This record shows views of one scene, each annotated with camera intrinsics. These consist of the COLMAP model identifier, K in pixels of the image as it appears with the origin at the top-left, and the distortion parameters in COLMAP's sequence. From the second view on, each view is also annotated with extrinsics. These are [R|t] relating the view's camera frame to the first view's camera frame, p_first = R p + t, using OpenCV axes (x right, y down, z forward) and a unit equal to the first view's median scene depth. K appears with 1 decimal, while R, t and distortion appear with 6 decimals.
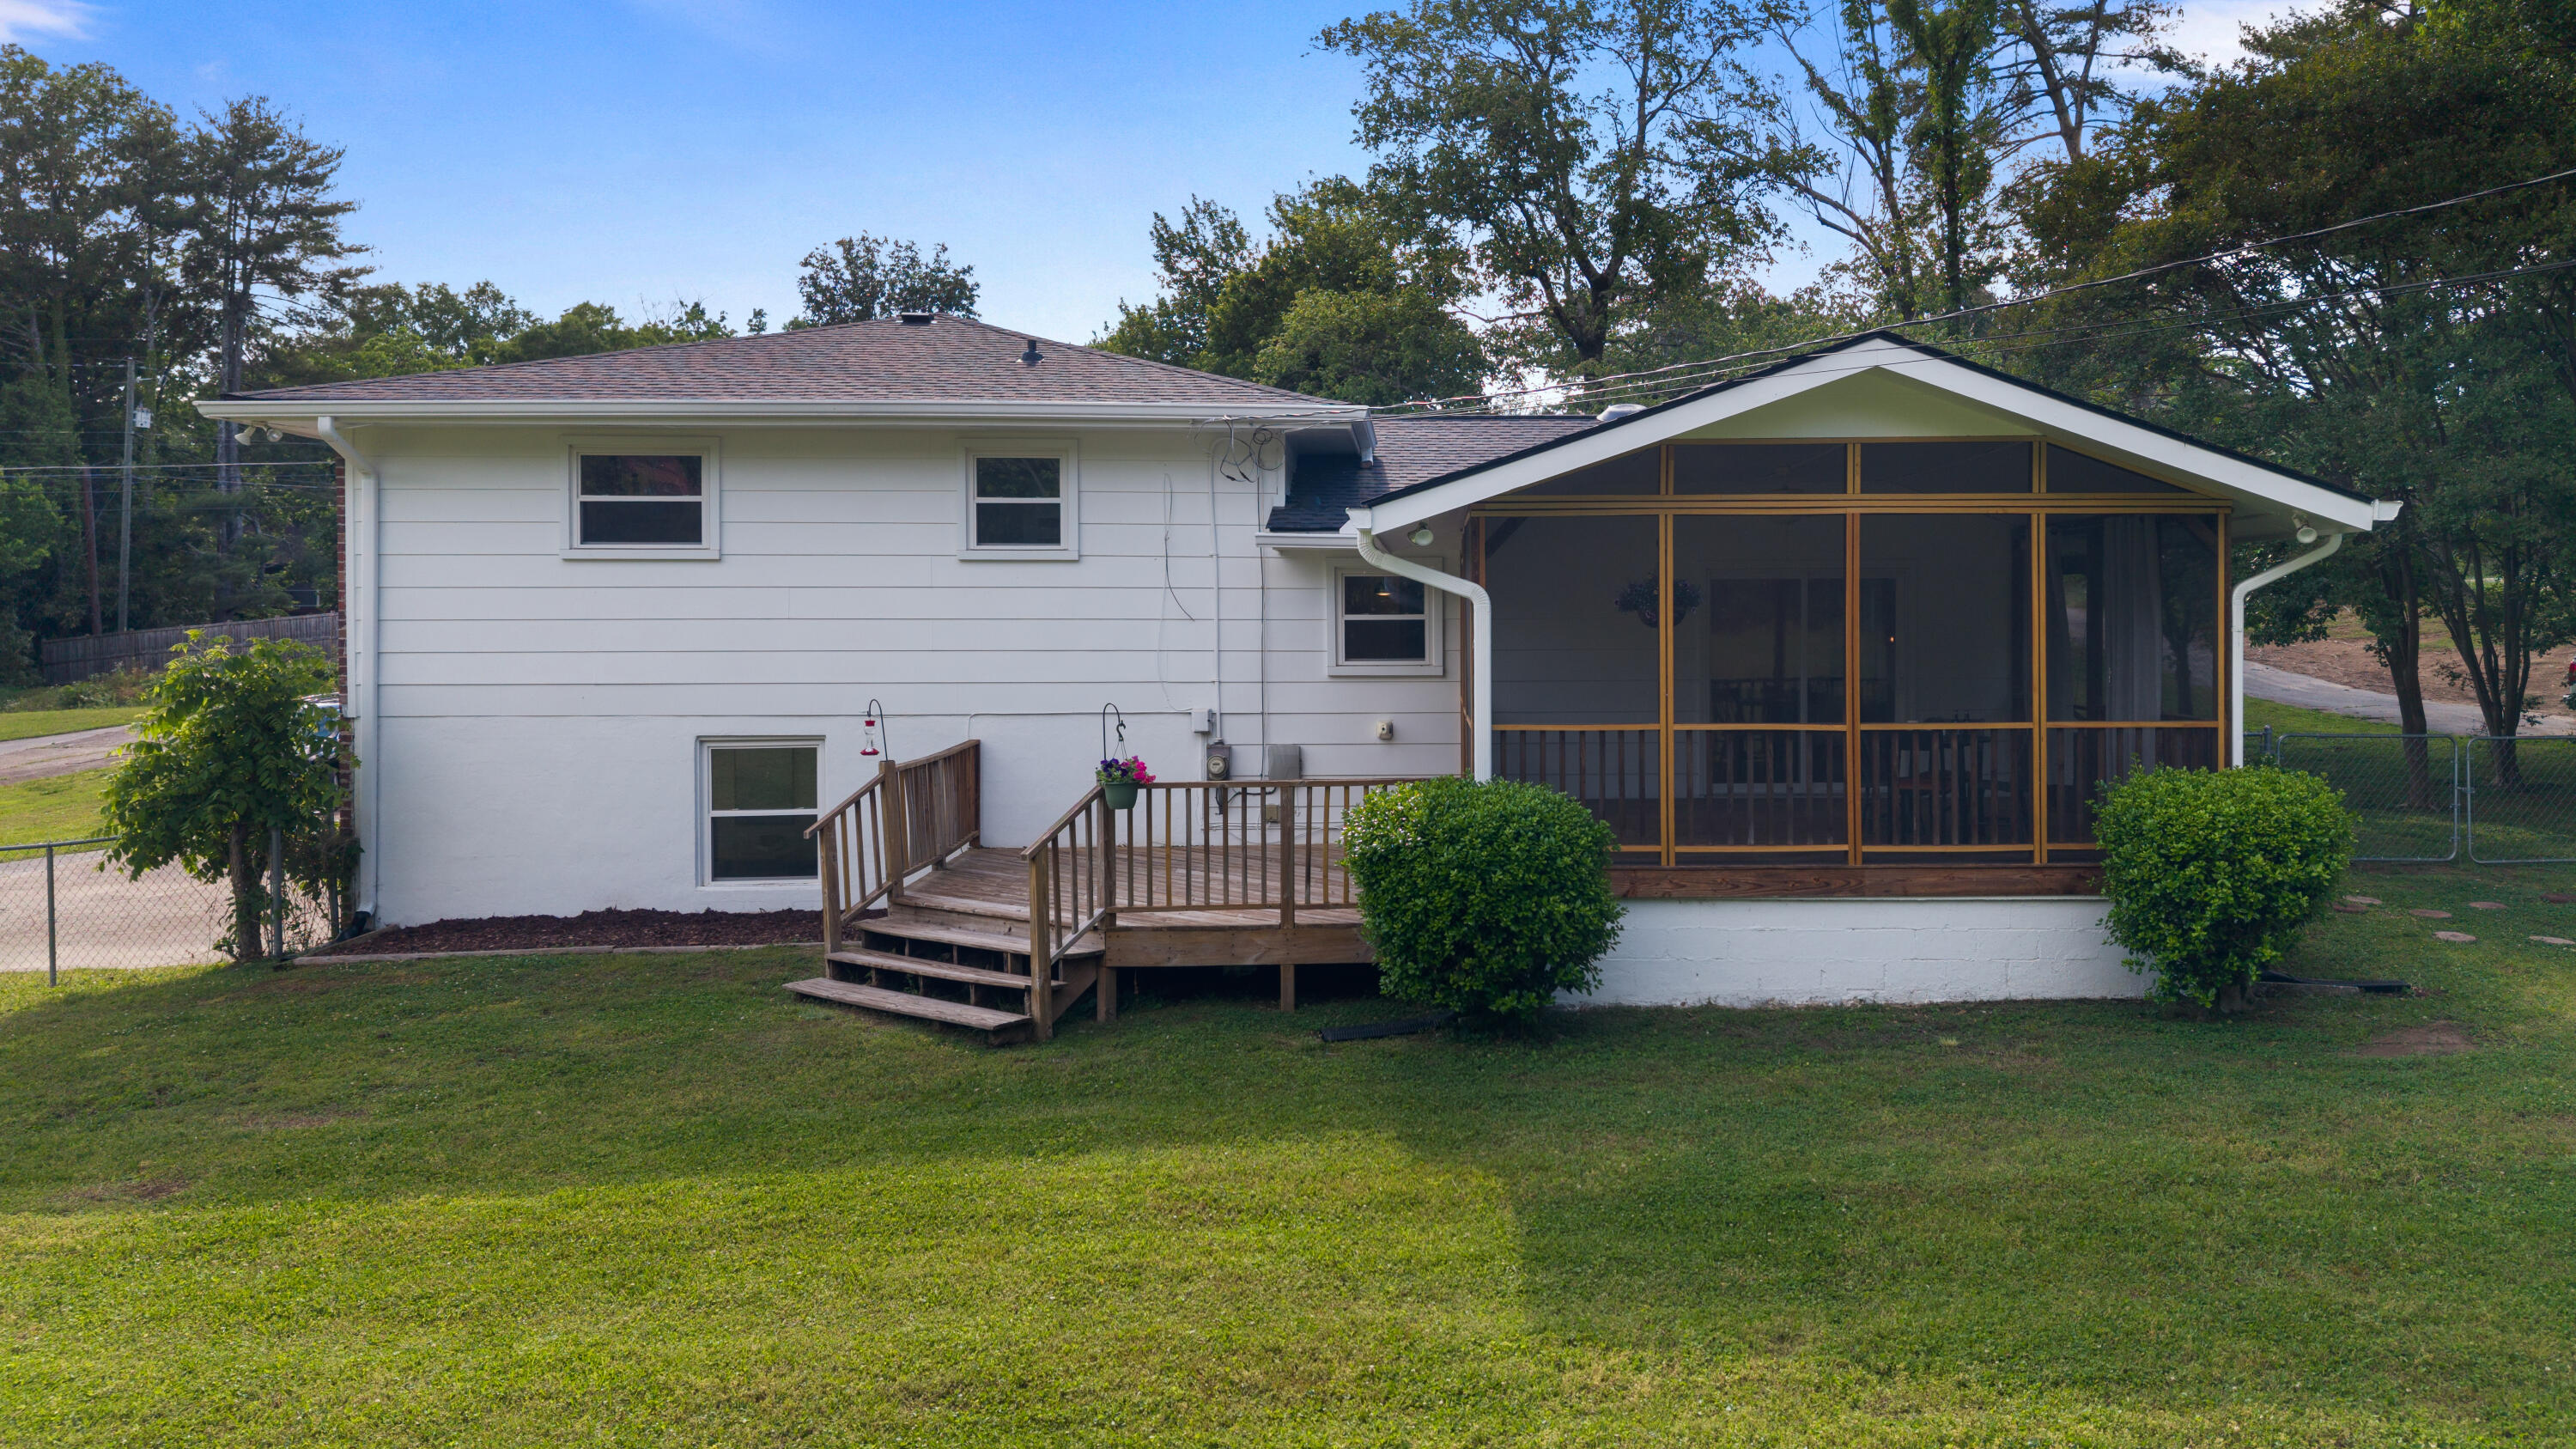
lens RADIAL K [[1771.7, 0, 1496.8], [0, 1771.7, 664.2], [0, 0, 1]] dist [0.062552, -0.000910]
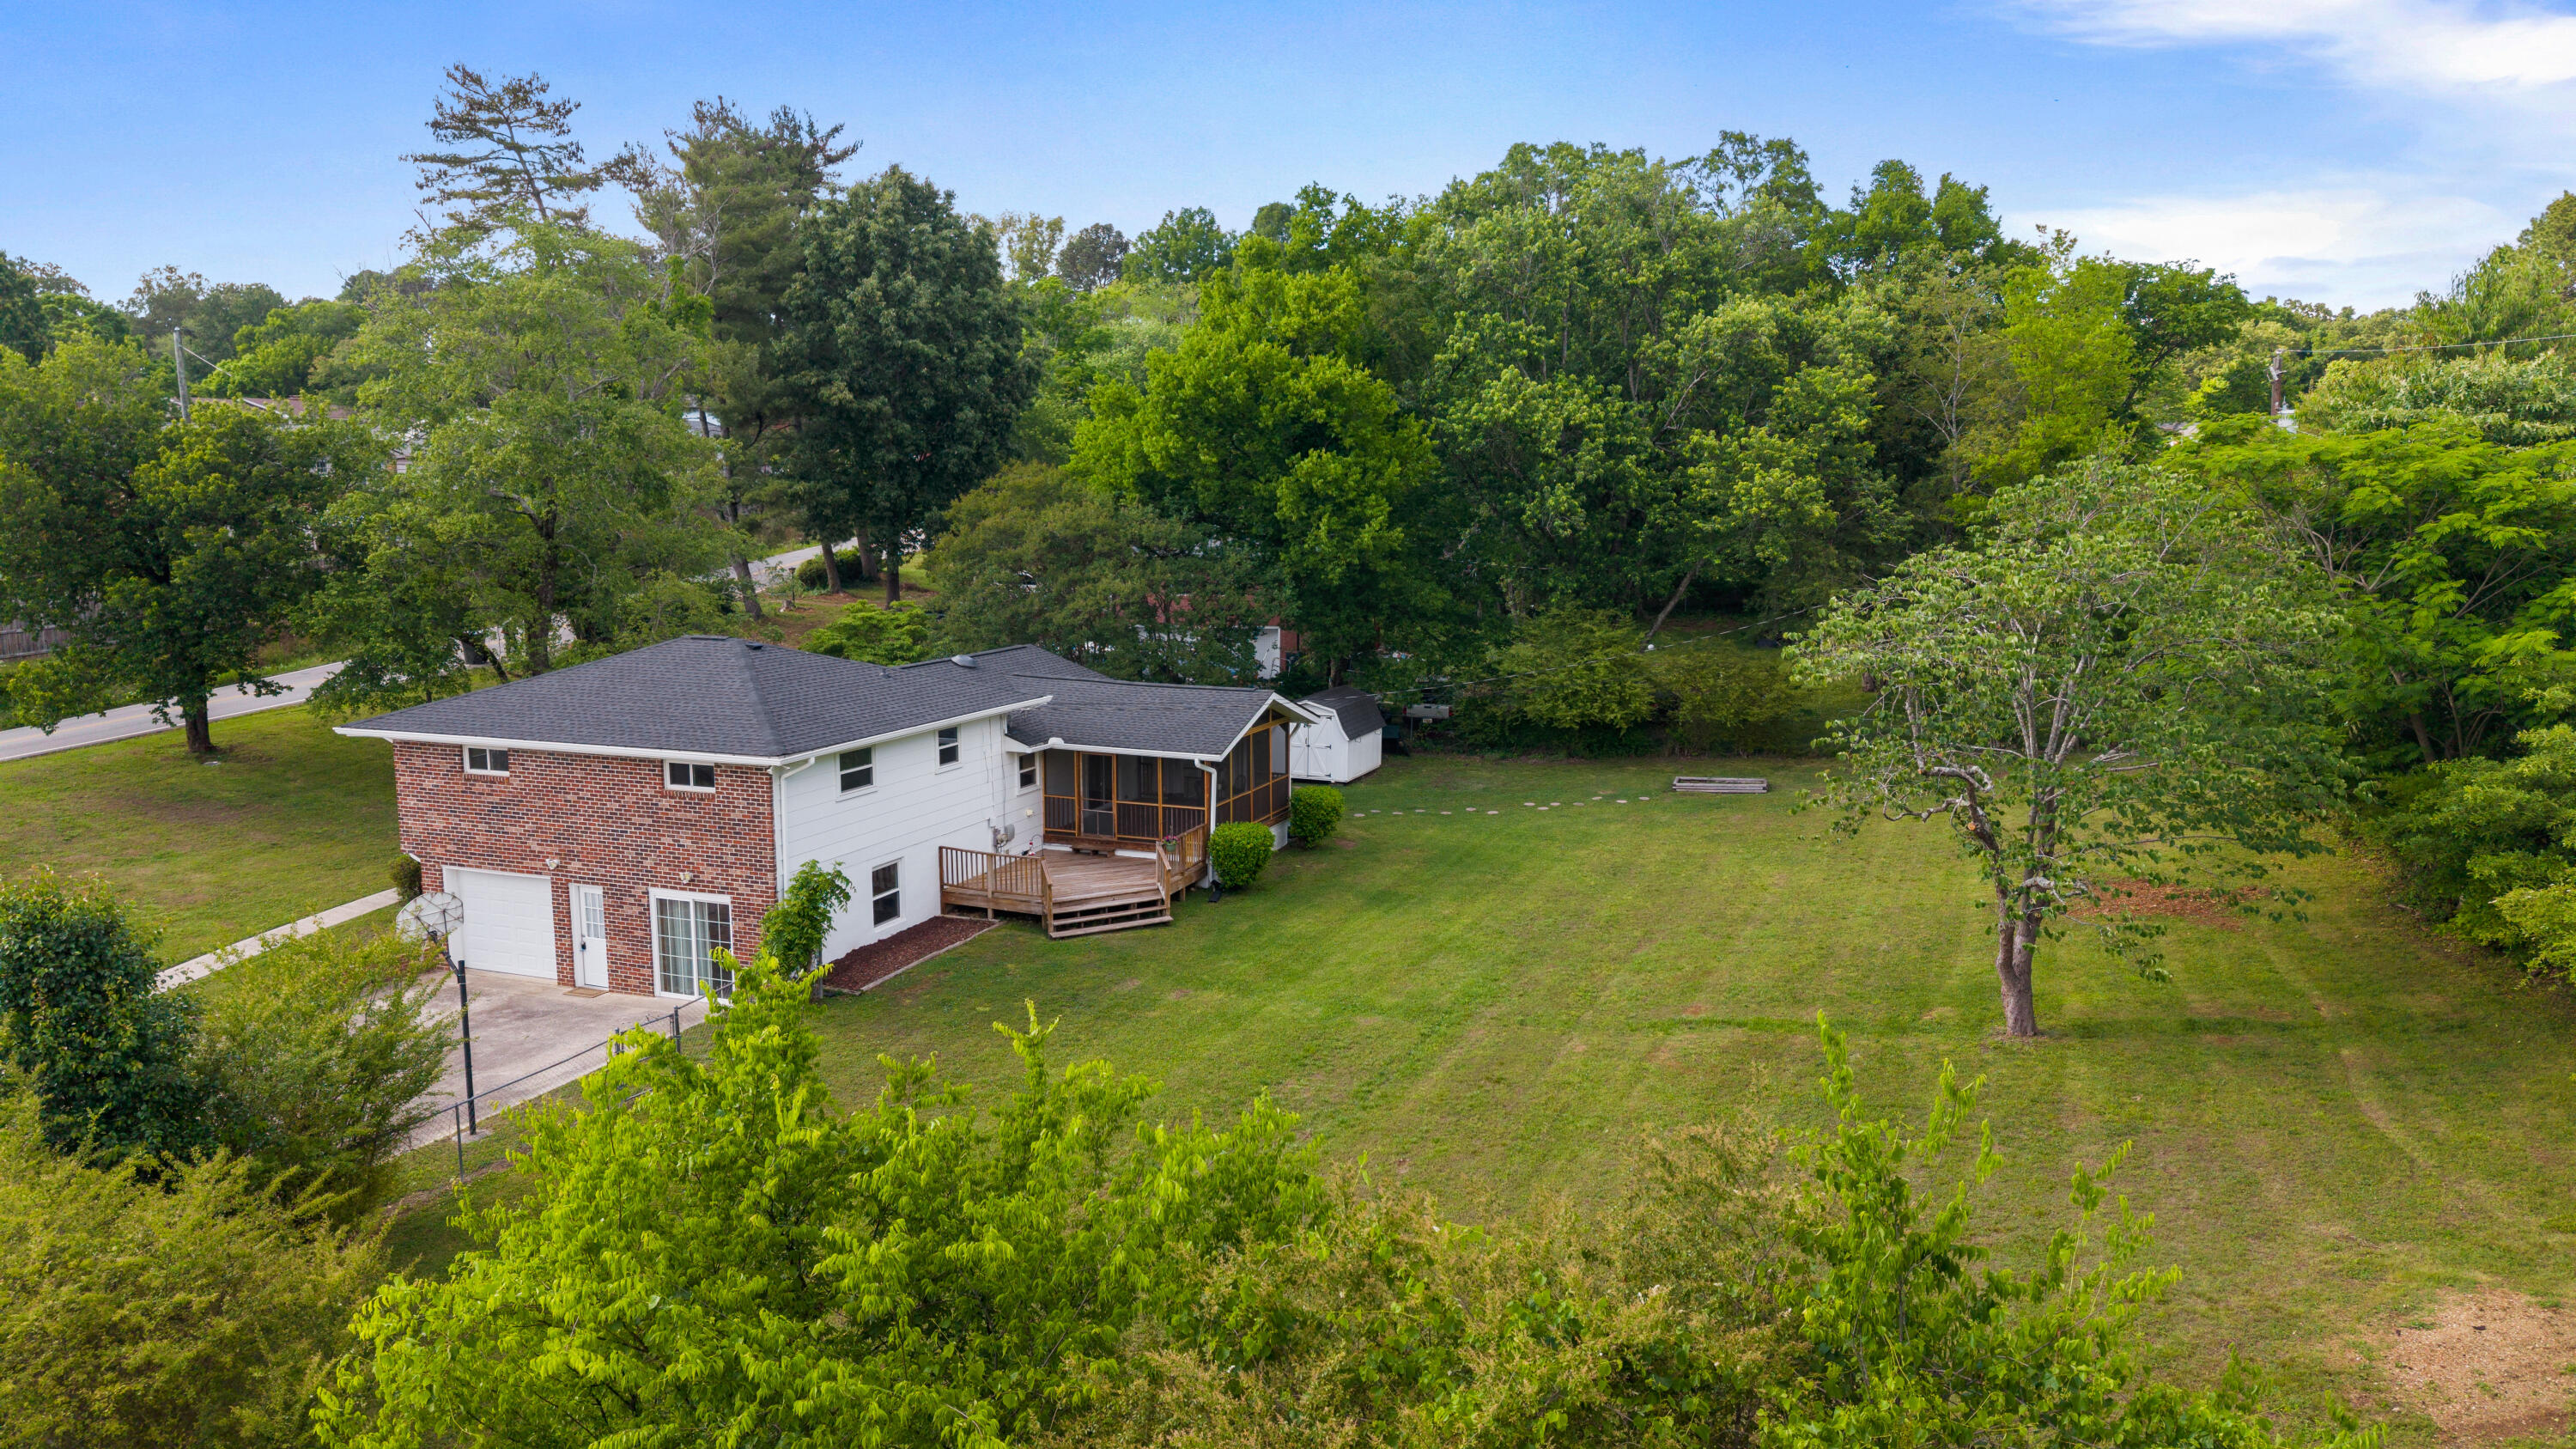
lens RADIAL K [[1770.6, 0, 1375.2], [0, 1770.6, 728.7], [0, 0, 1]] dist [0.061326, -0.000910]
pose [[0.358535, -0.132776, 0.924026, -2.264191], [0.004561, 0.990071, 0.140496, -0.446370], [-0.933505, -0.046158, 0.355581, -0.397629]]
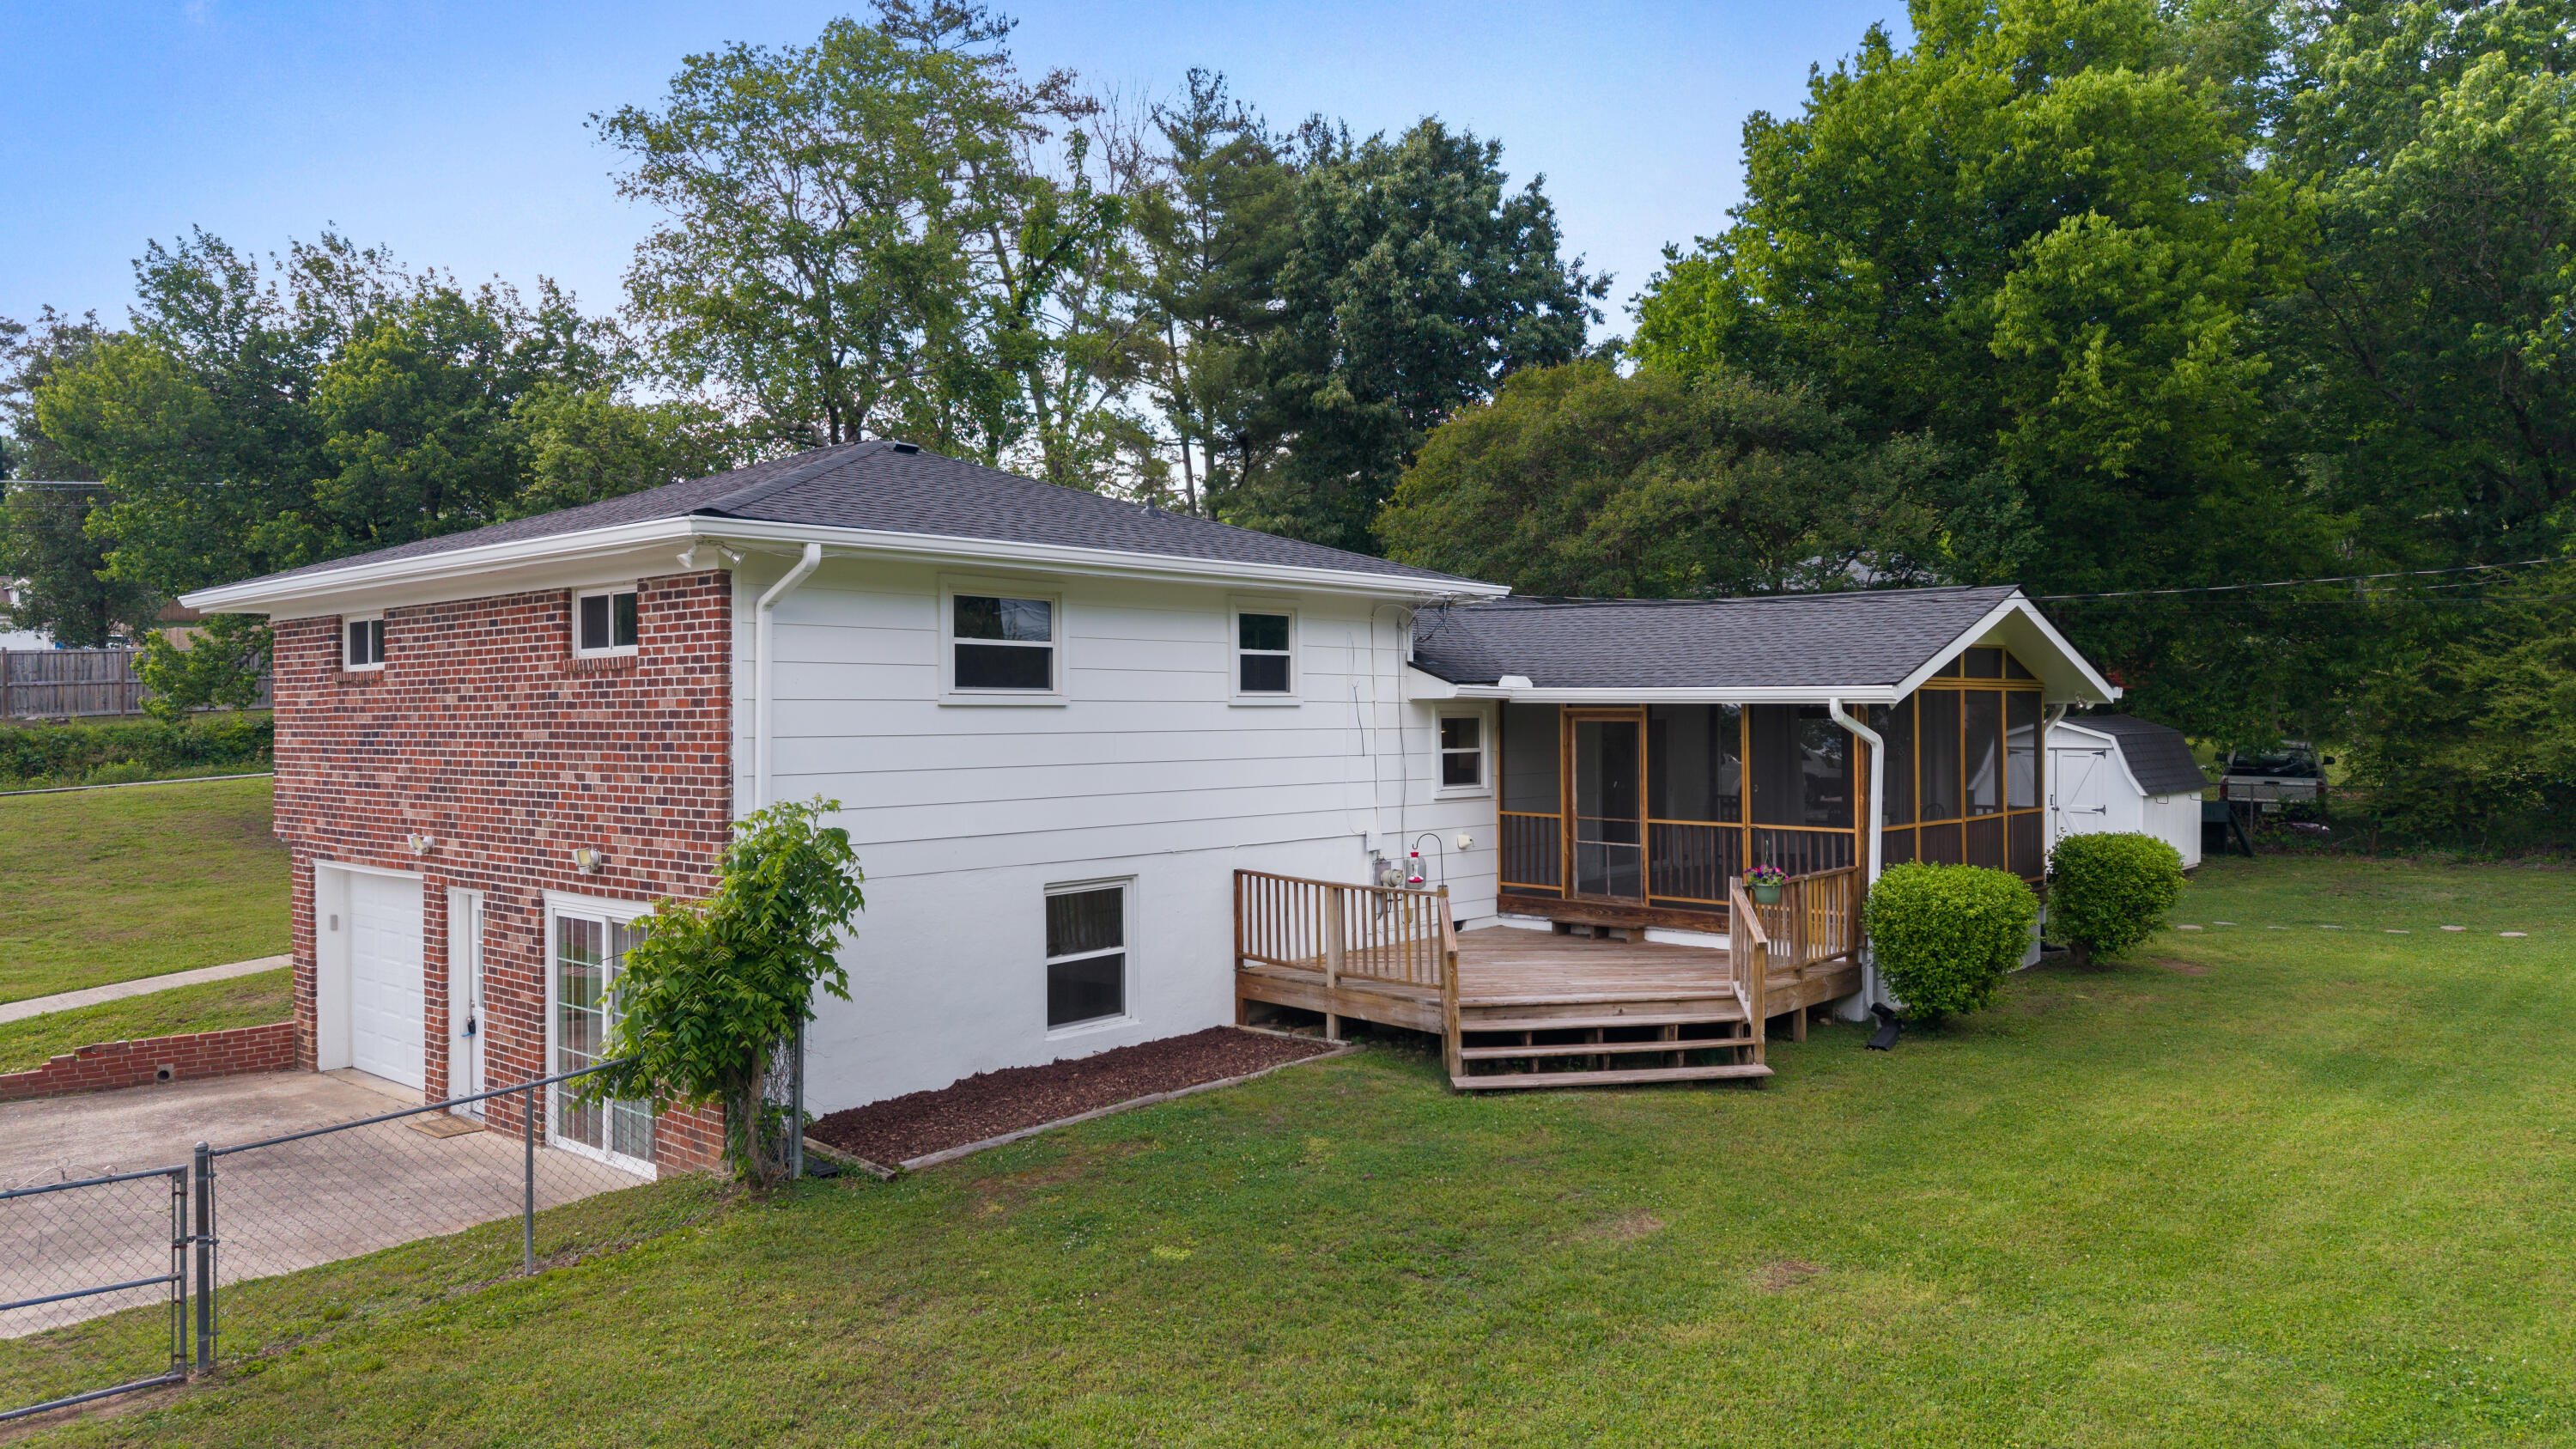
lens RADIAL K [[1706.6, 0, 1288.0], [0, 1706.6, 724.5], [0, 0, 1]] dist [0.076010, -0.084987]
pose [[0.697754, -0.004433, 0.716324, -1.008596], [0.019043, 0.999742, -0.012363, -0.032614], [-0.716085, 0.022268, 0.697658, 0.243795]]
